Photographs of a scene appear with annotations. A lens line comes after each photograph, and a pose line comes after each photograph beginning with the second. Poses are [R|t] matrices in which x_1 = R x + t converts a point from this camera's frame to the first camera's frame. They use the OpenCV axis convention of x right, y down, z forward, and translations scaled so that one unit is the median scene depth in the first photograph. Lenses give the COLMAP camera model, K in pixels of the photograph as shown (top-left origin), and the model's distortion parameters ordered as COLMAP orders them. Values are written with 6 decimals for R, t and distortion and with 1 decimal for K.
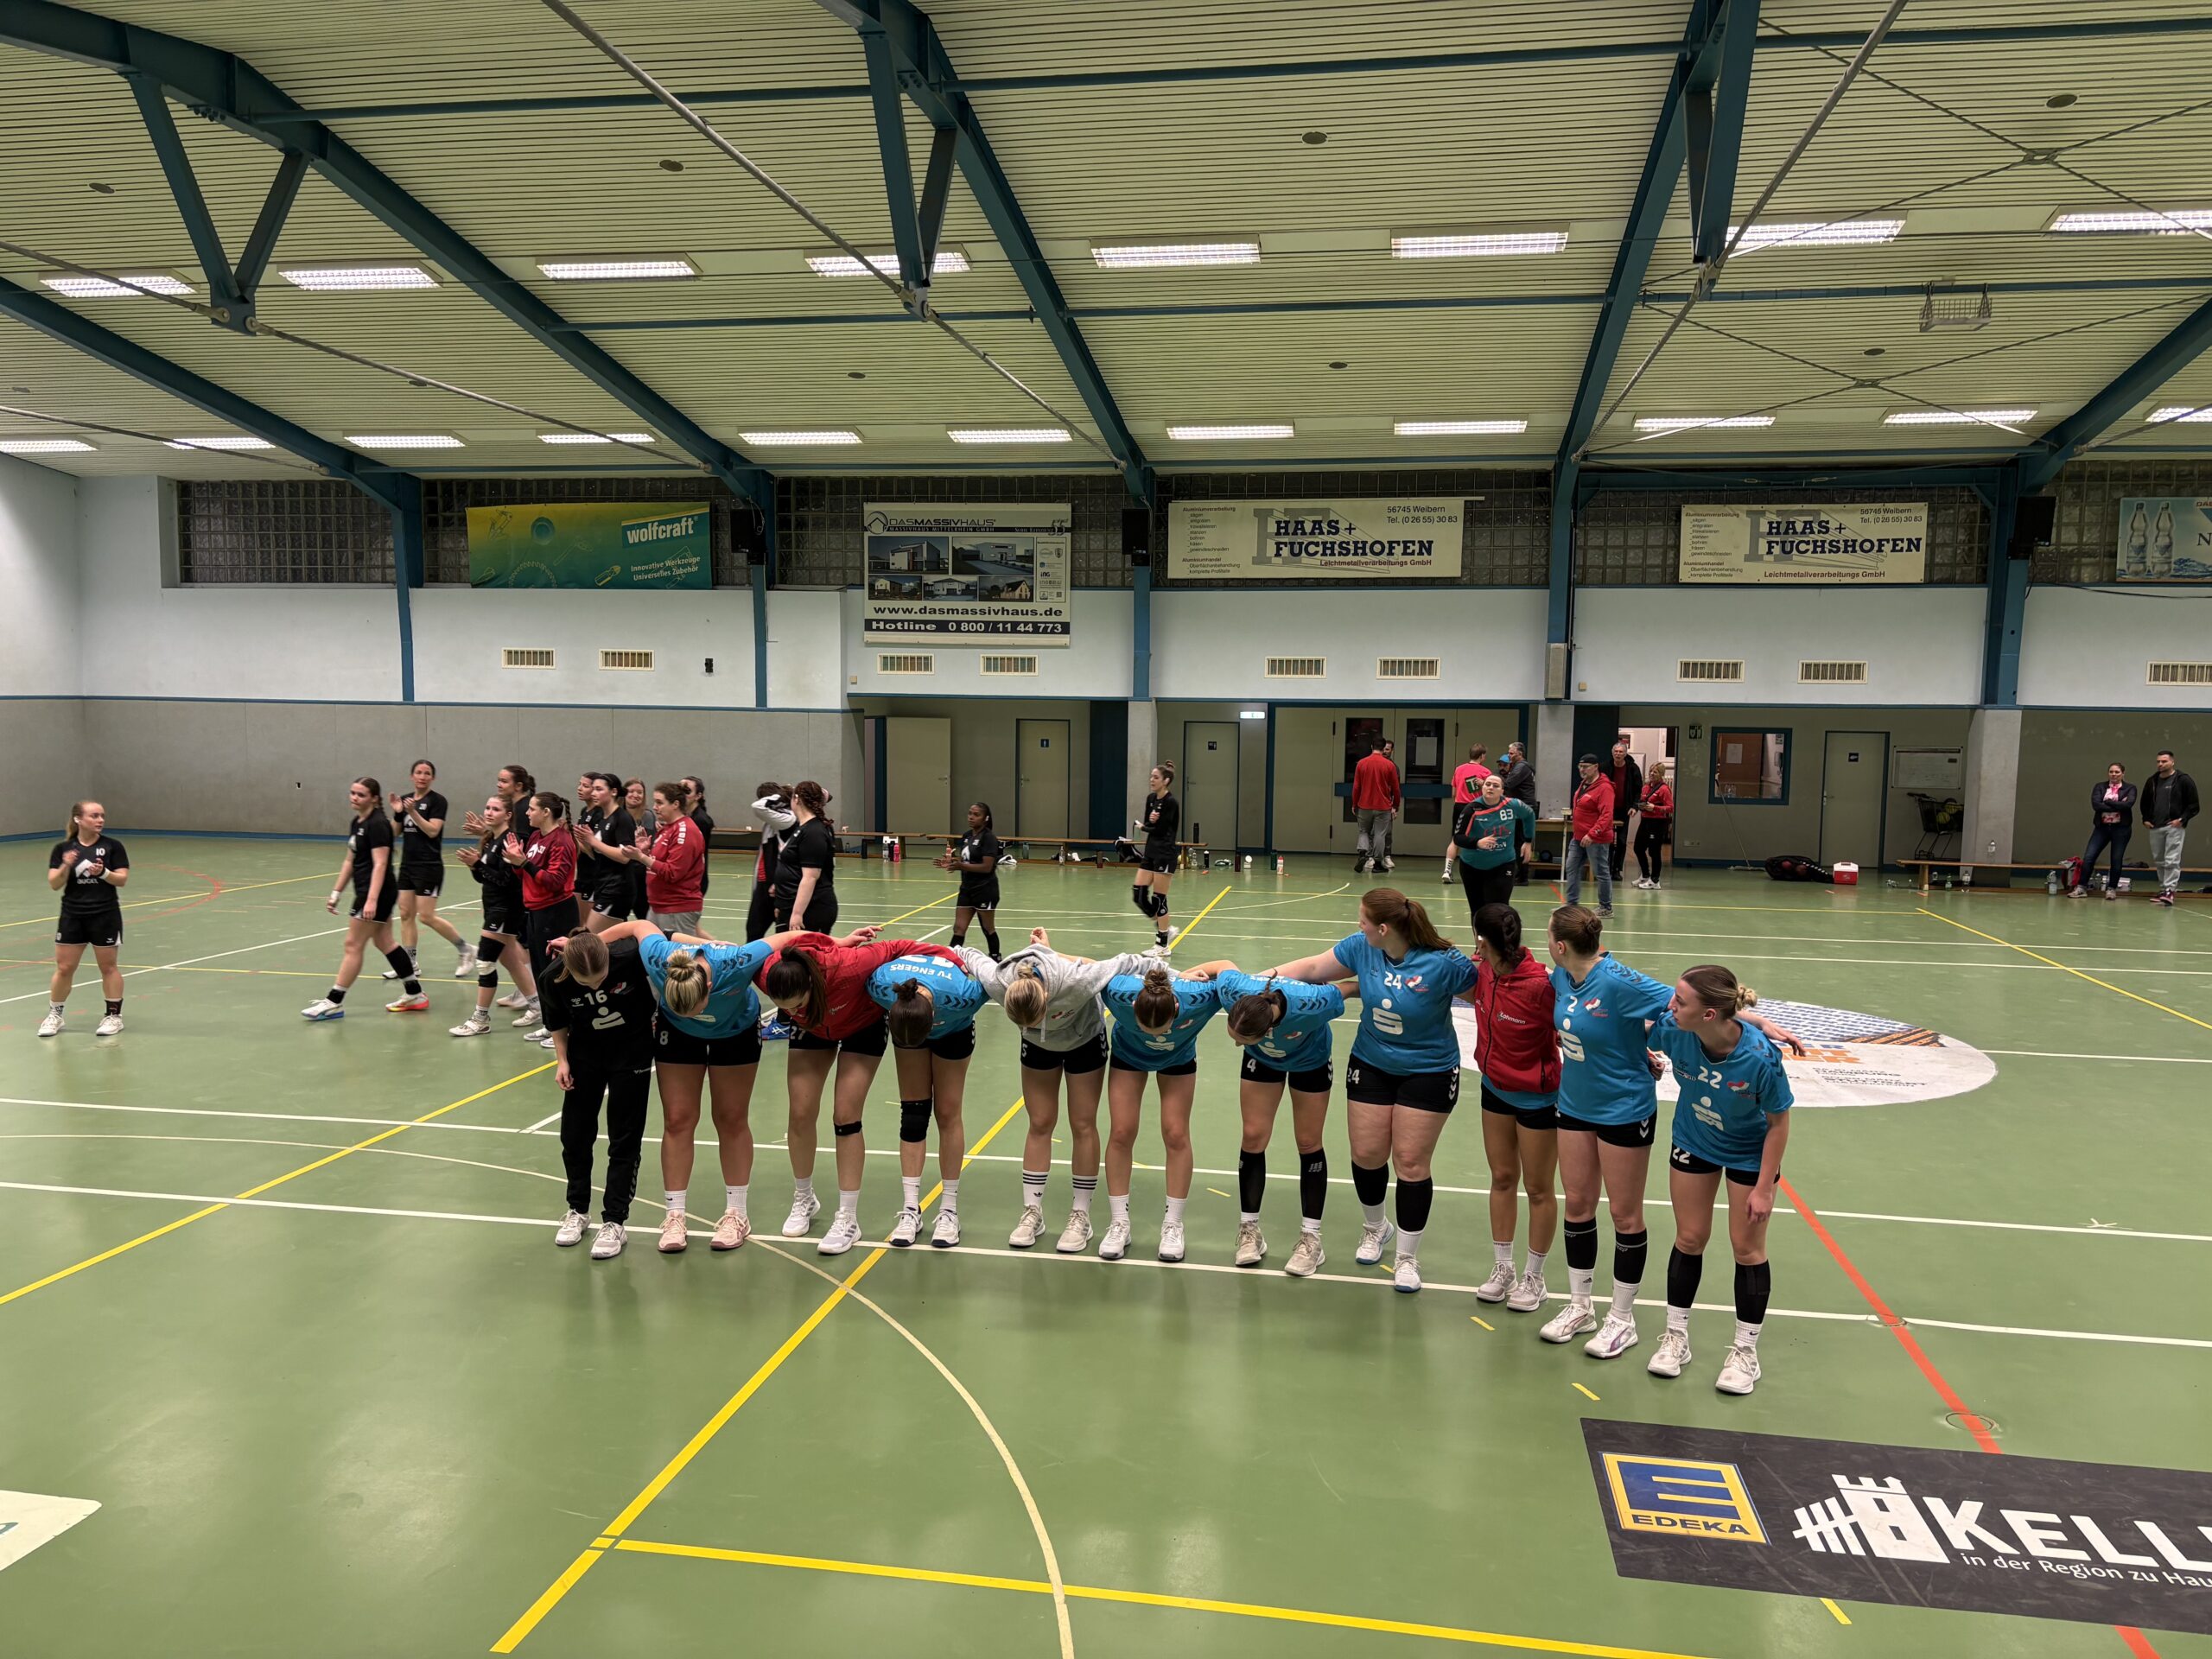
lens RADIAL K [[1687.9, 0, 1105.8], [0, 1687.9, 828.3], [0, 0, 1]] dist [0.010379, 0.015729]
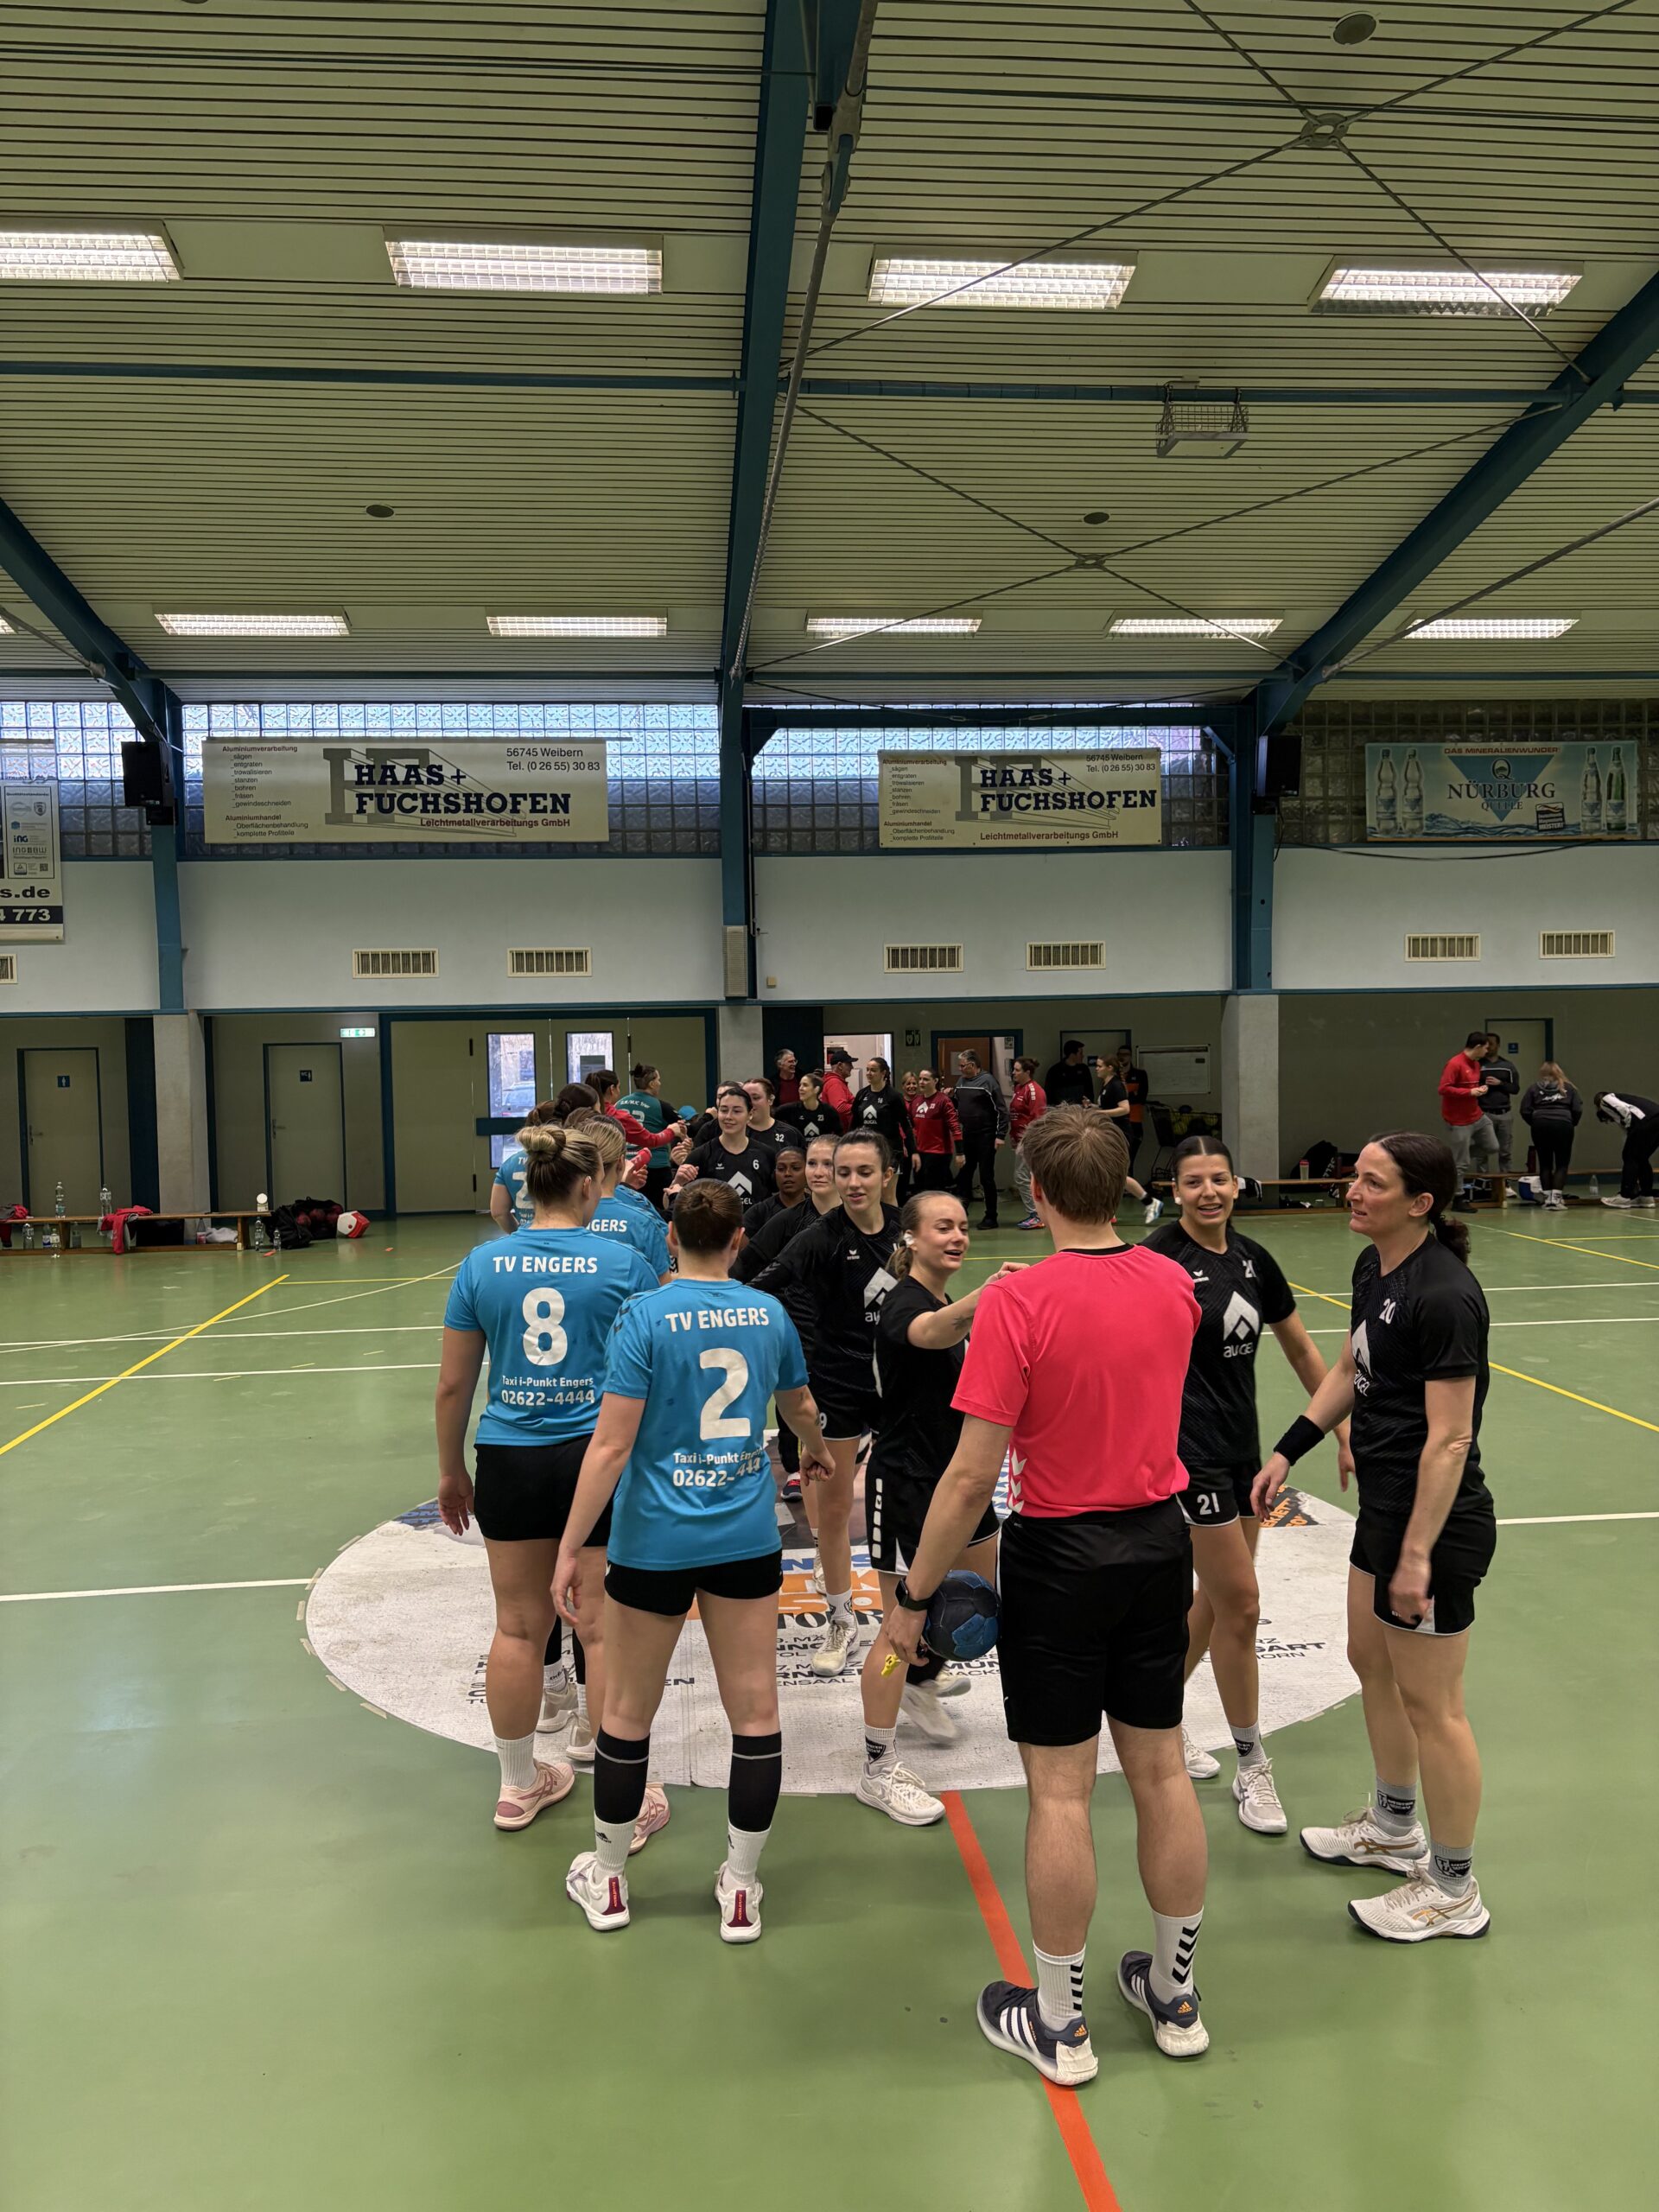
lens RADIAL K [[1687.9, 0, 832.2], [0, 1687.9, 1106.1], [0, 0, 1]] dist [0.010379, 0.015729]
pose [[0.962332, -0.040774, 0.268803, 0.098183], [0.050064, 0.998359, -0.027792, -0.003042], [-0.267229, 0.040202, 0.962794, 0.245179]]
